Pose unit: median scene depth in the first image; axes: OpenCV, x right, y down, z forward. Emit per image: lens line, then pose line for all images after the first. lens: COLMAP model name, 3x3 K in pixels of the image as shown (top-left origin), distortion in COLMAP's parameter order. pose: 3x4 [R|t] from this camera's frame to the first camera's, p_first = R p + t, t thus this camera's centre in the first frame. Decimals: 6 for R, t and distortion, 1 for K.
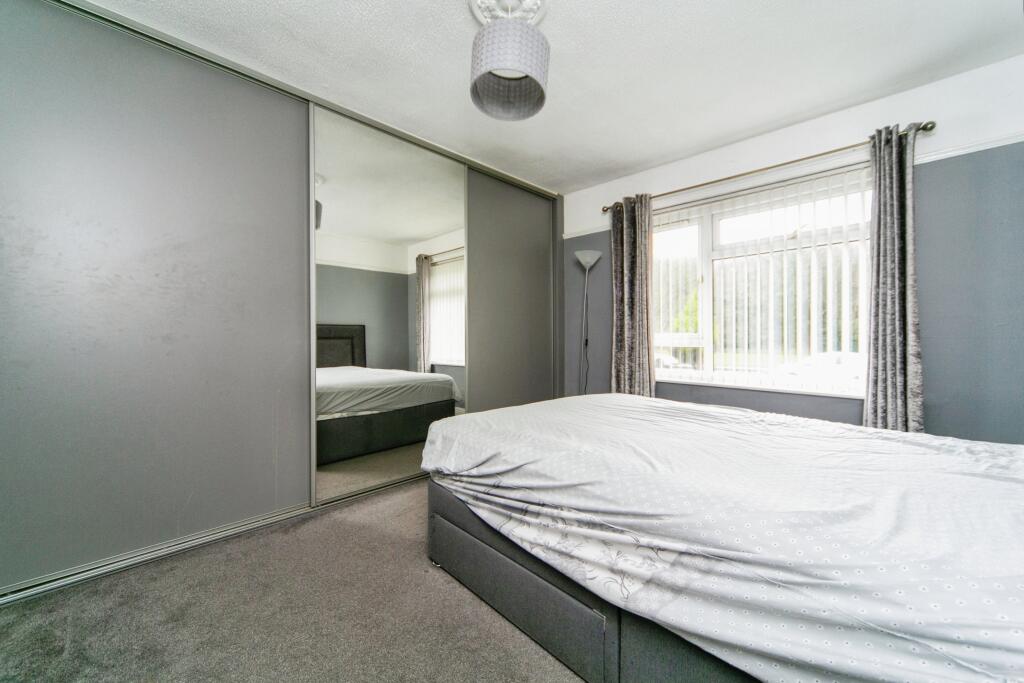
lens RADIAL K [[381.9, 0, 512.0], [0, 381.9, 341.5], [0, 0, 1]] dist [0.000149, -0.000033]
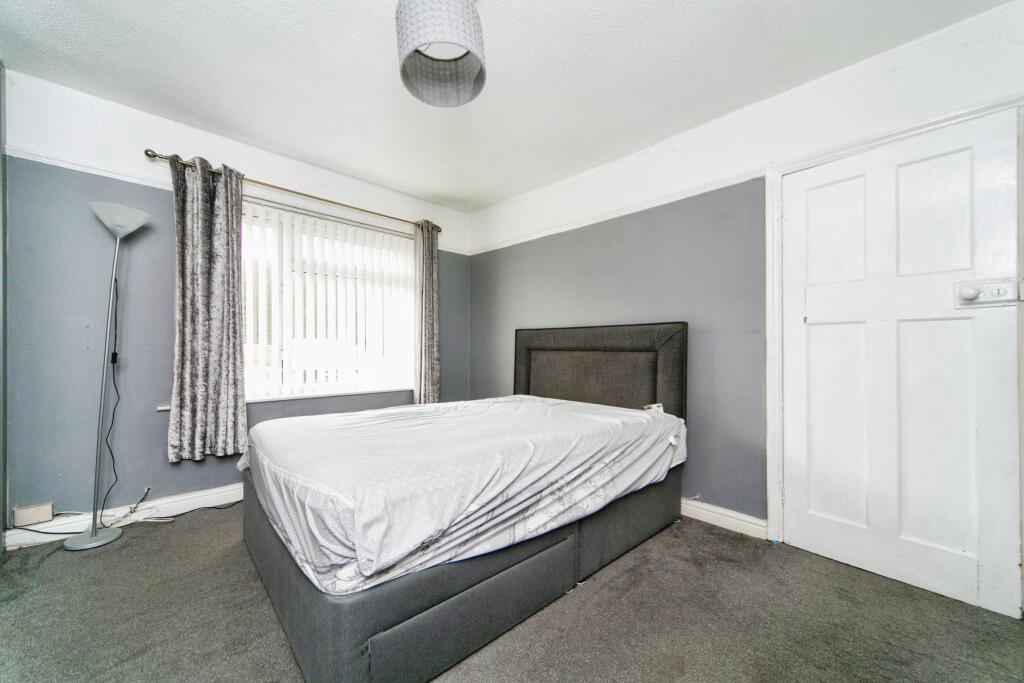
lens RADIAL K [[384.3, 0, 512.0], [0, 384.3, 341.5], [0, 0, 1]] dist [0.000219, 0.000010]
pose [[0.036213, 0.017246, 0.999195, -0.888866], [0.011933, 0.999772, -0.017688, -0.011754], [-0.999273, 0.012563, 0.035998, 0.814948]]
